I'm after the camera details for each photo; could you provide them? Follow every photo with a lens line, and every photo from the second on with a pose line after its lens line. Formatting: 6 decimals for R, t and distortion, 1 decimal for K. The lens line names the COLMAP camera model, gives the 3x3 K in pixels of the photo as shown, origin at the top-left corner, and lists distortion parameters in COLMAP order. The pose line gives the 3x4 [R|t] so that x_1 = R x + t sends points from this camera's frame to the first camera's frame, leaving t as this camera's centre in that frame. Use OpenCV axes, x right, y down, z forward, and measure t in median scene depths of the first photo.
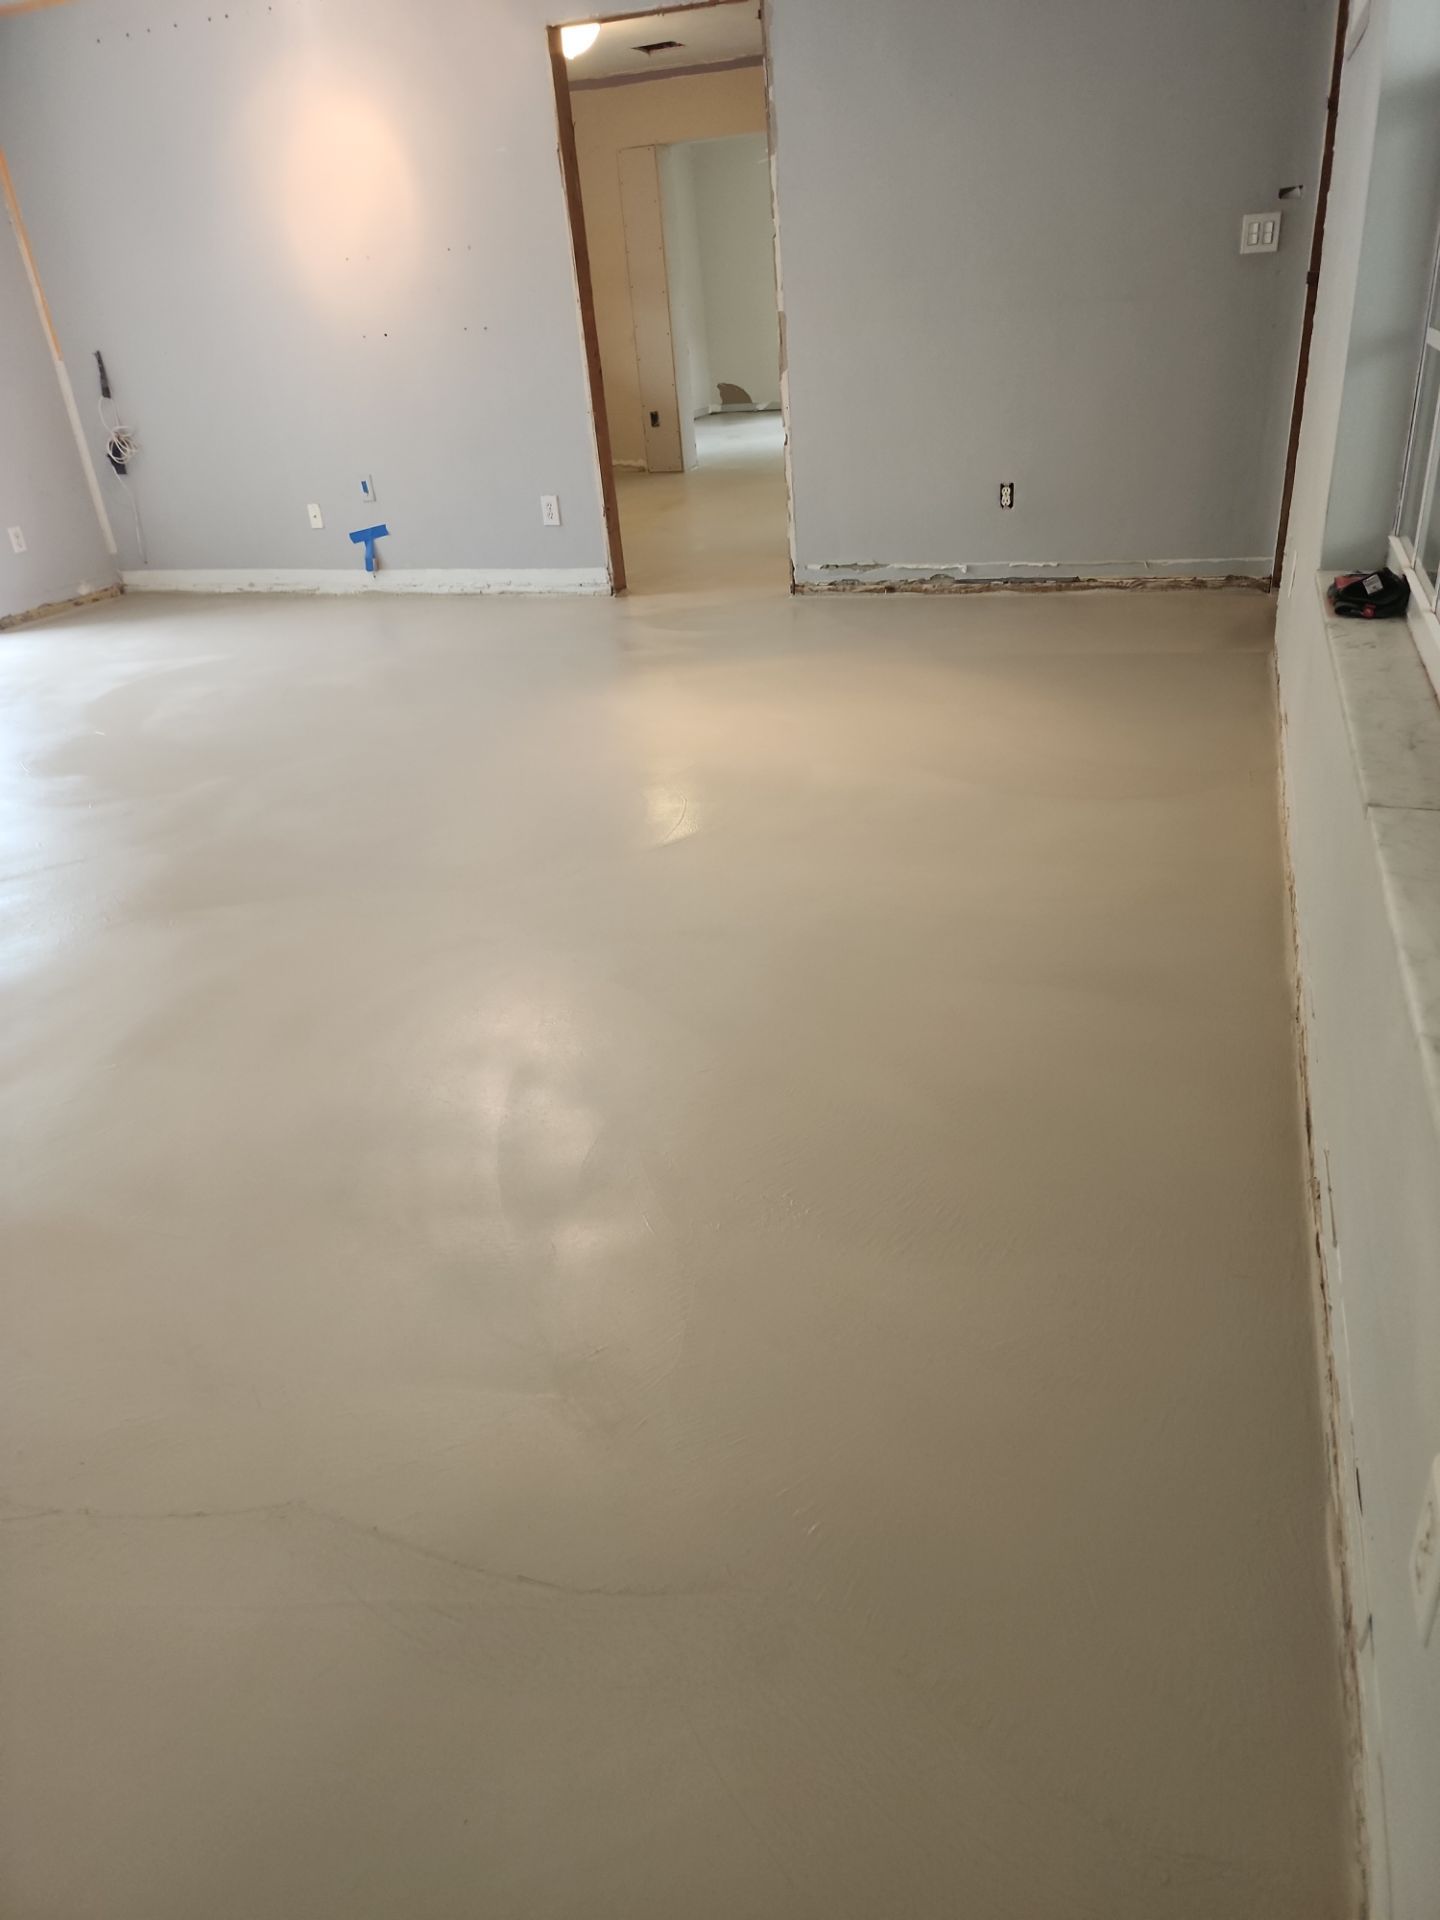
lens RADIAL K [[1306.8, 0, 720.0], [0, 1306.8, 960.0], [0, 0, 1]] dist [0.034548, -0.045165]
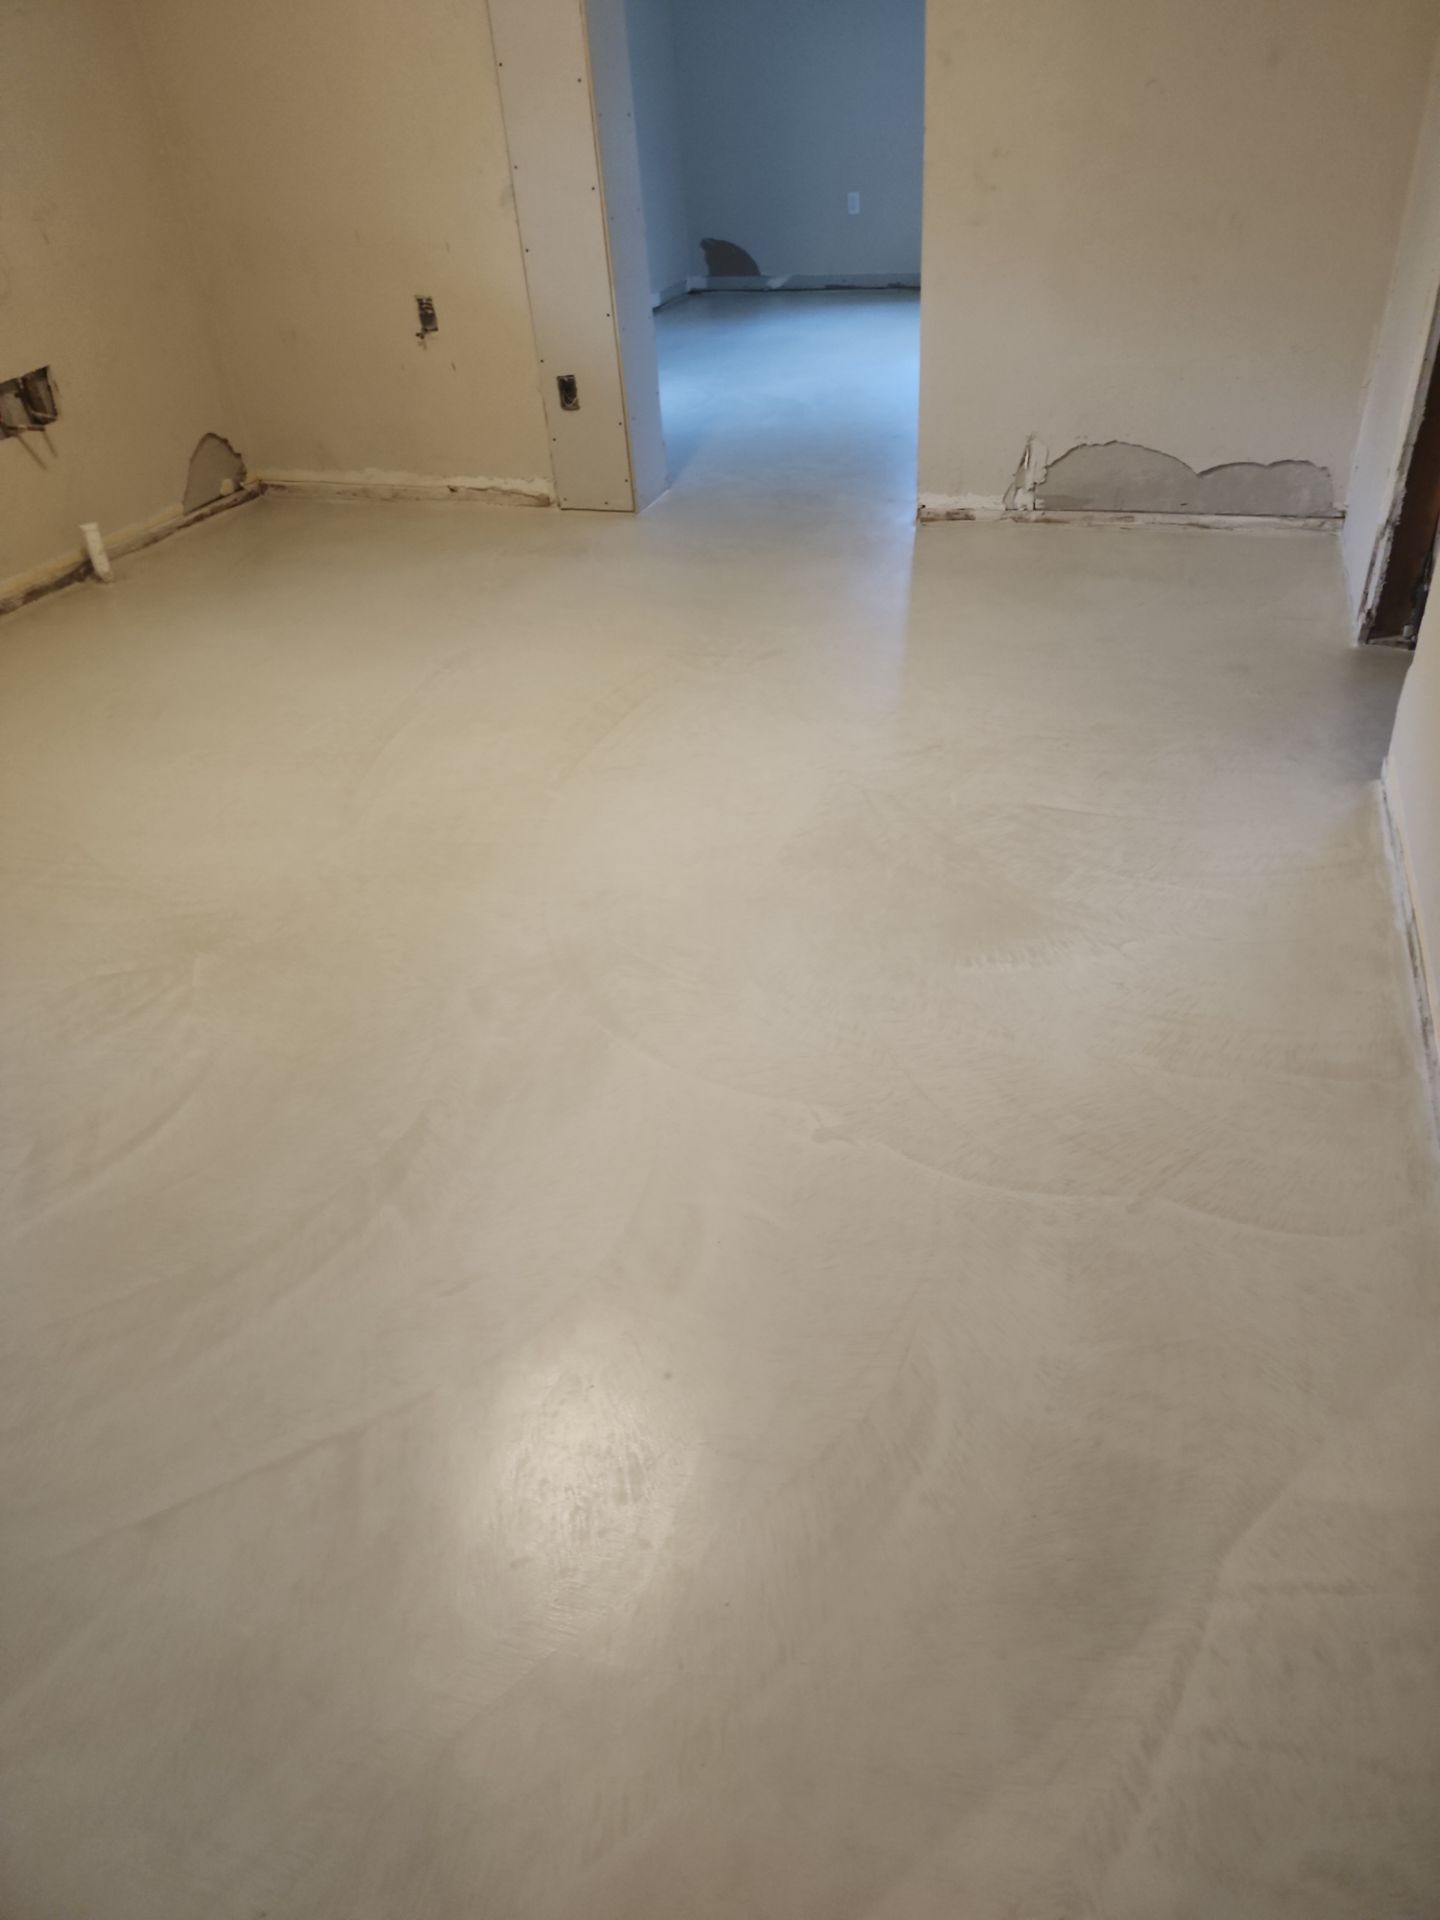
lens RADIAL K [[1306.8, 0, 720.0], [0, 1306.8, 960.0], [0, 0, 1]] dist [0.034548, -0.045165]
pose [[0.999764, 0.000880, 0.021690, -0.013633], [-0.003749, 0.991170, 0.132544, -0.465422], [-0.021382, -0.132594, 0.990940, 0.888473]]
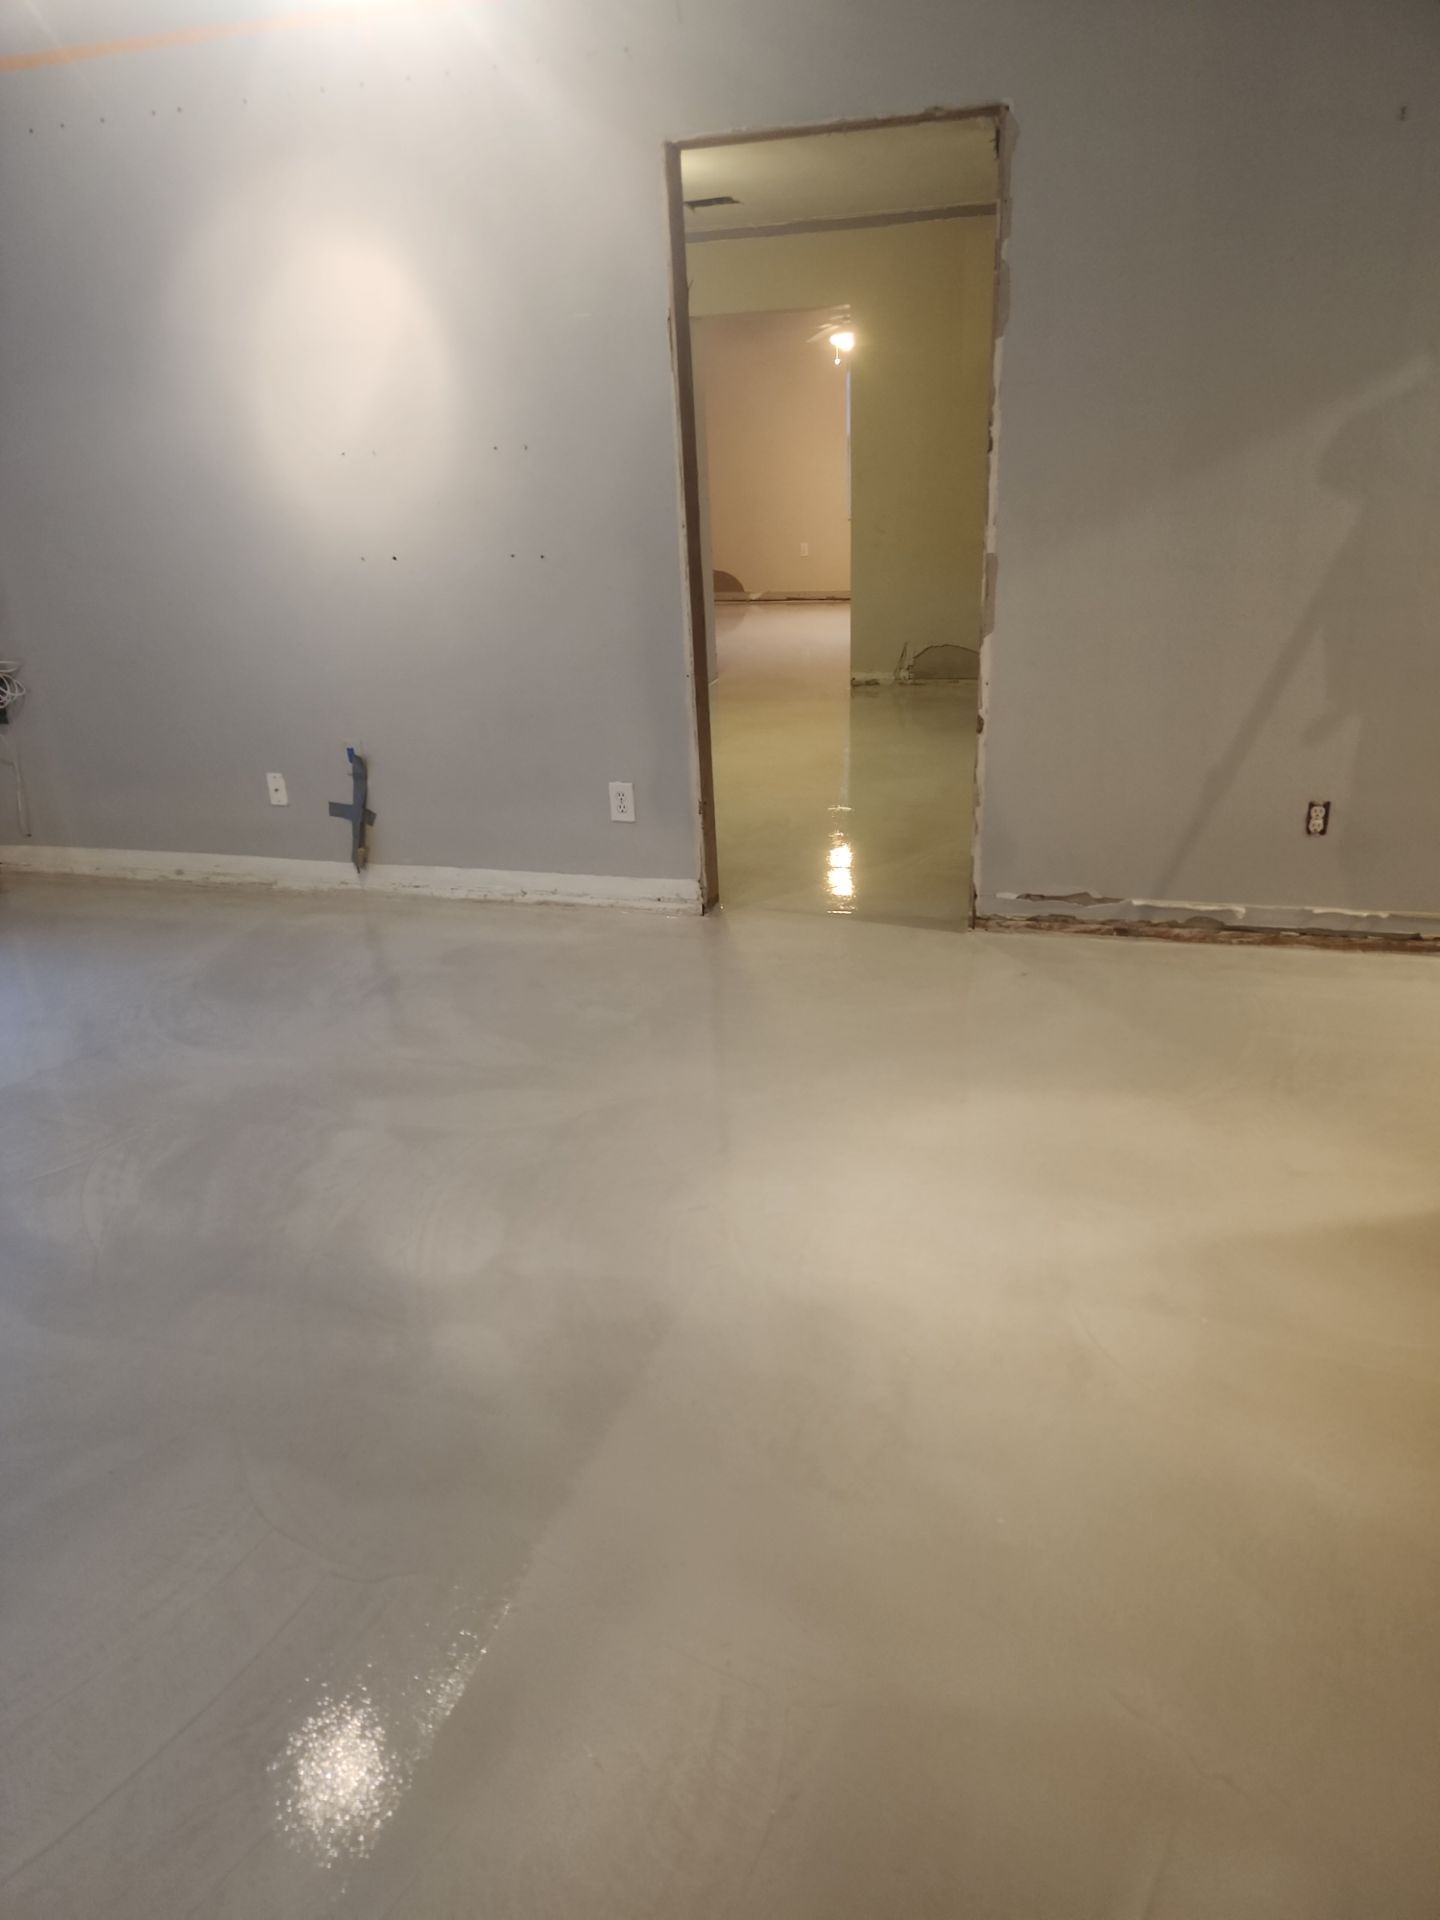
lens RADIAL K [[1290.0, 0, 720.0], [0, 1290.0, 960.0], [0, 0, 1]] dist [0.073116, -0.080556]
pose [[0.997651, 0.006849, 0.068162, -0.120703], [0.000025, 0.994953, -0.100338, -0.182751], [-0.068505, 0.100104, 0.992616, 0.303141]]
